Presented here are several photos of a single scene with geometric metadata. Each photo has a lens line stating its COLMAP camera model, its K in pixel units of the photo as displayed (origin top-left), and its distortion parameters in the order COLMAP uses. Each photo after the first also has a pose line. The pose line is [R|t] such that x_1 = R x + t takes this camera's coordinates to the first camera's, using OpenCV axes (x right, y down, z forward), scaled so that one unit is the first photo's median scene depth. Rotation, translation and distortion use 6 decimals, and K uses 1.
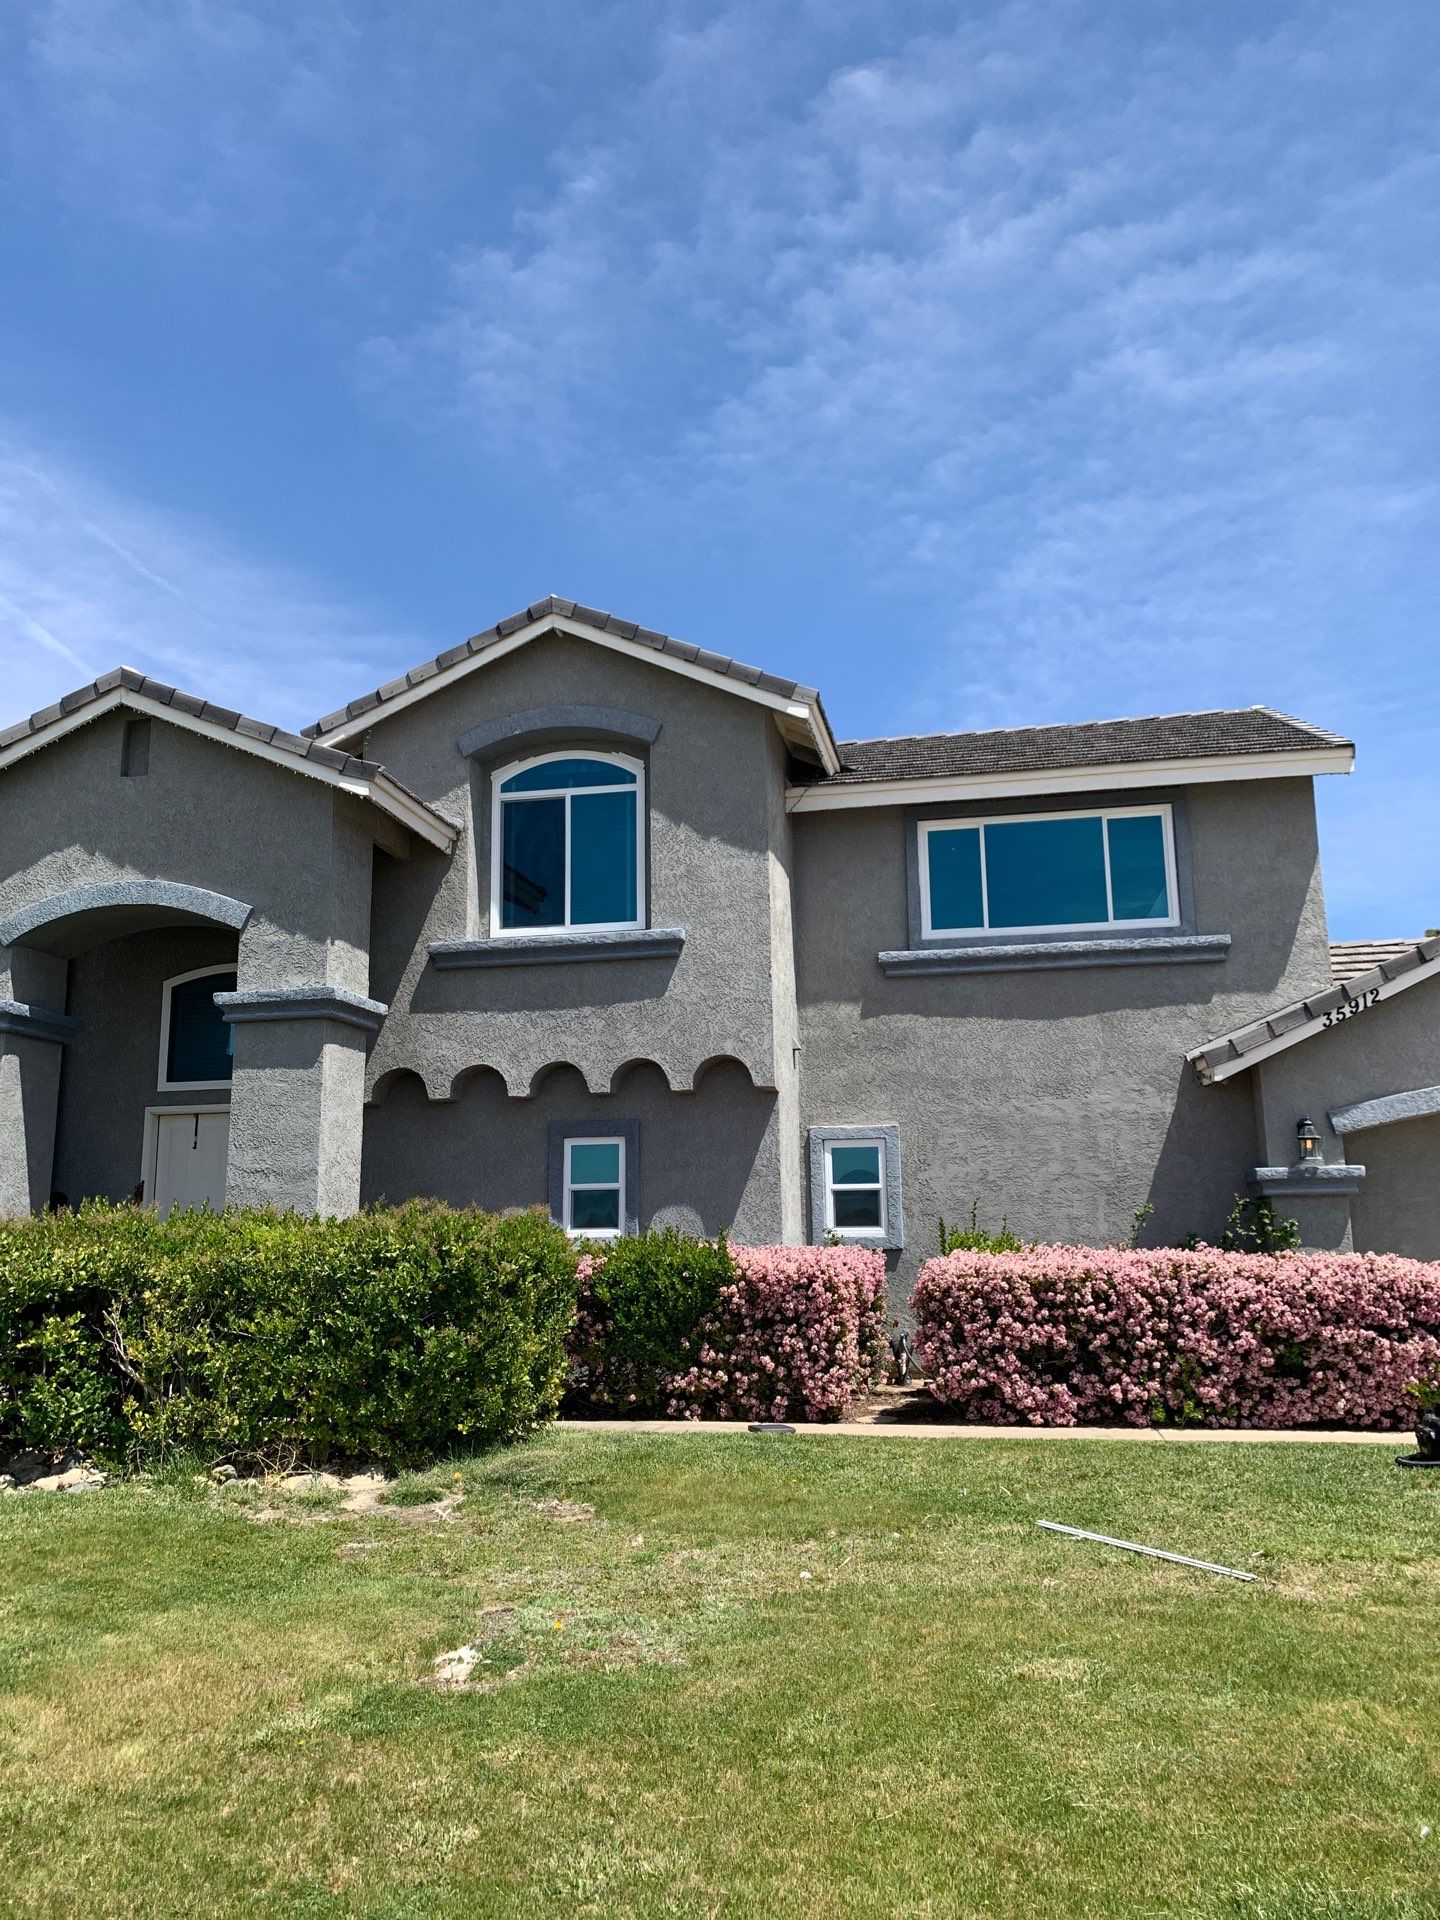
lens RADIAL K [[1442.7, 0, 728.3], [0, 1442.7, 965.5], [0, 0, 1]] dist [0.137730, -0.350116]
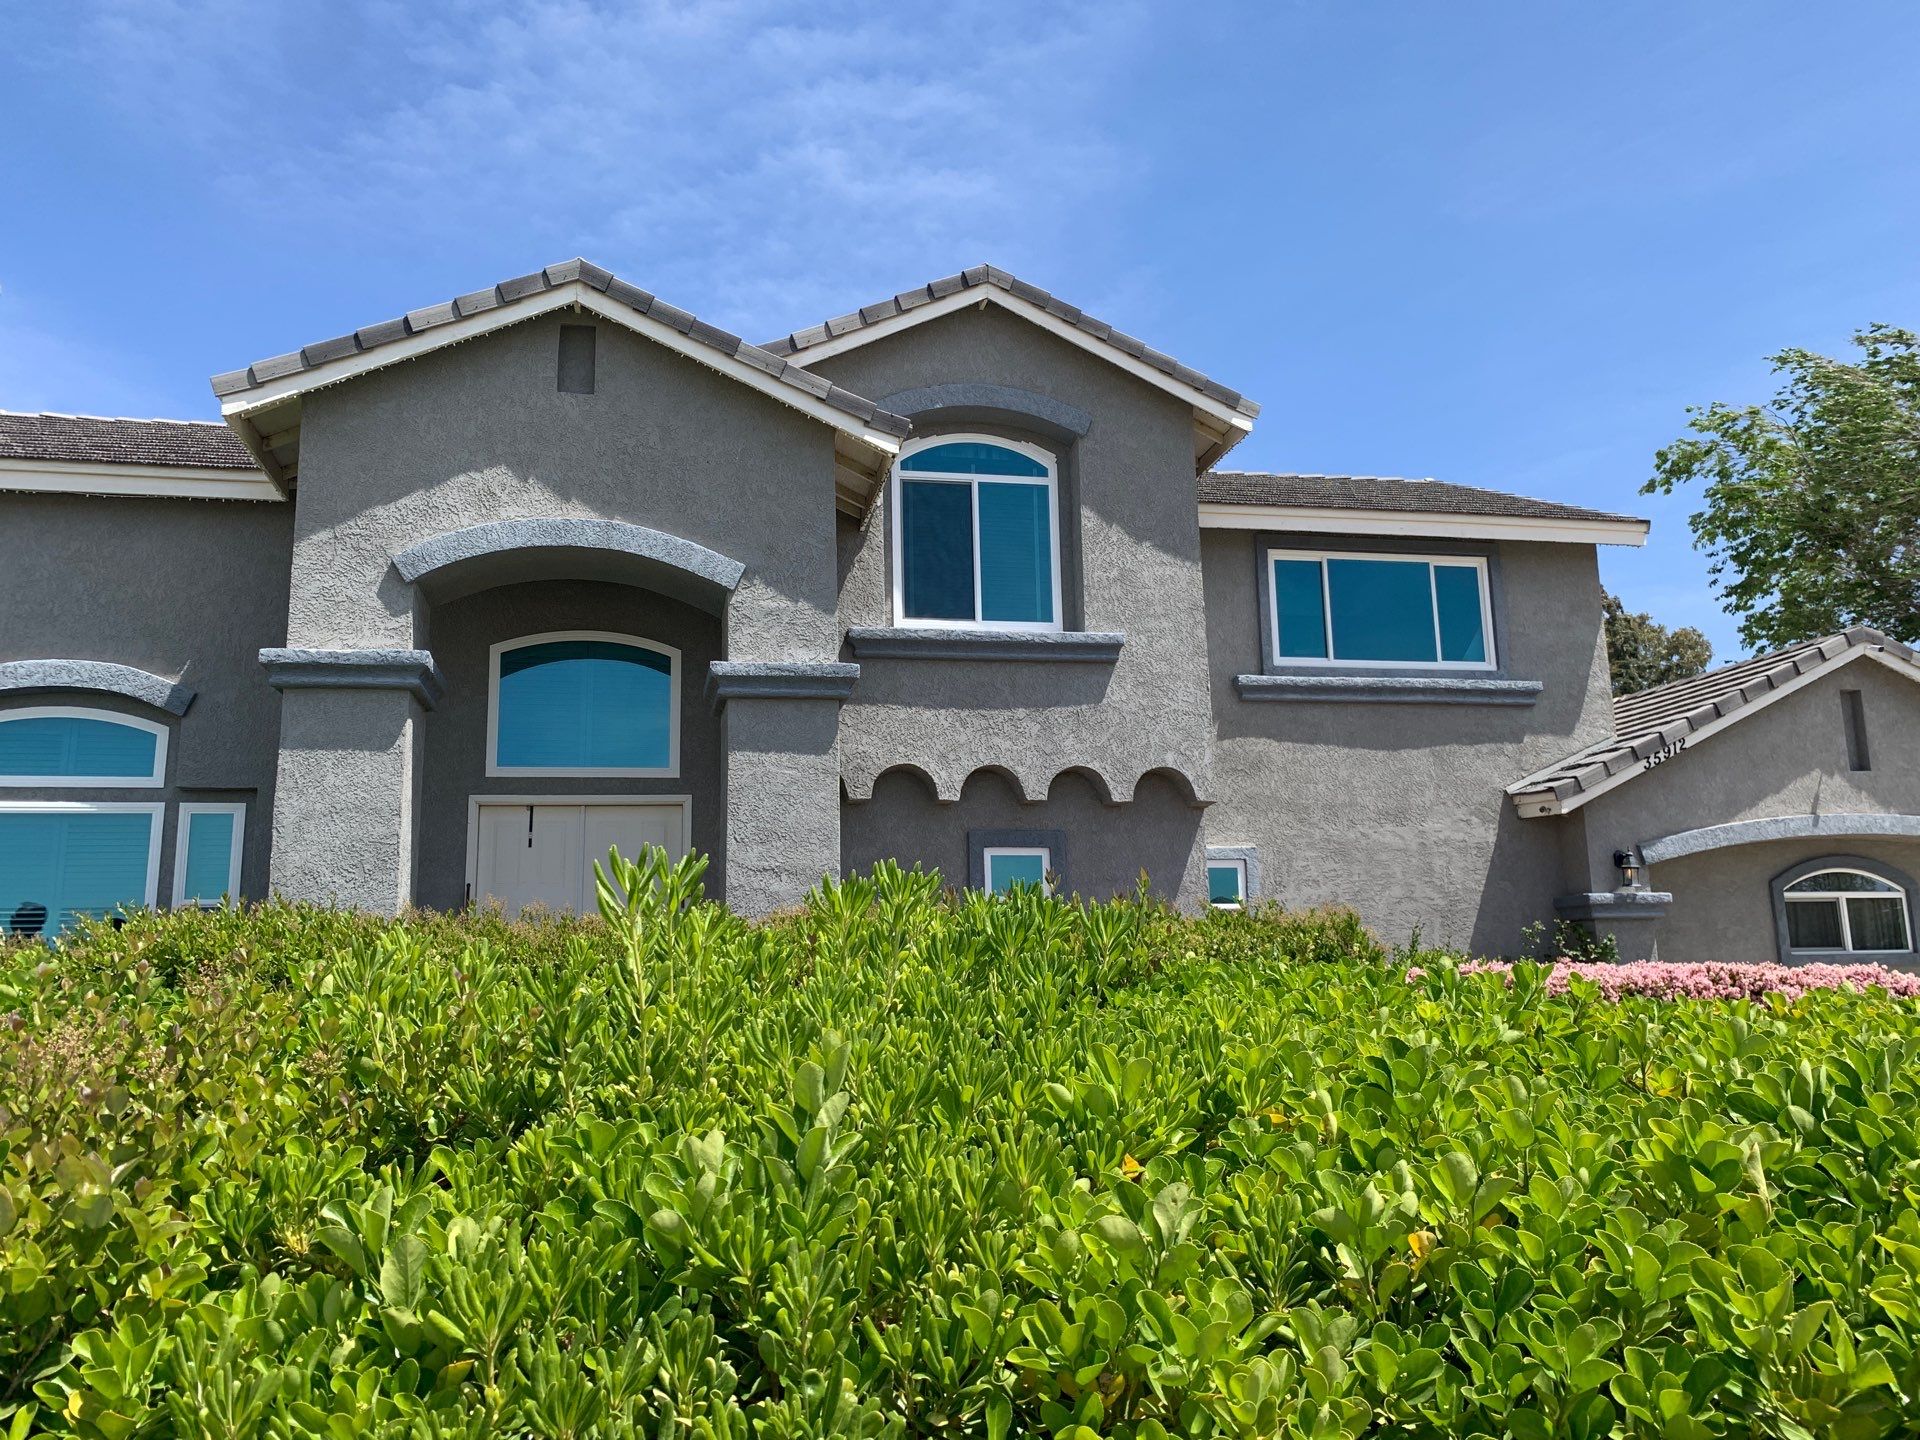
lens RADIAL K [[1442.7, 0, 960.0], [0, 1442.7, 720.0], [0, 0, 1]] dist [0.137730, -0.350116]
pose [[0.929022, 0.063290, 0.364570, -0.463263], [-0.065437, 0.997836, -0.006476, 0.043487], [-0.364191, -0.017840, 0.931153, 0.138802]]
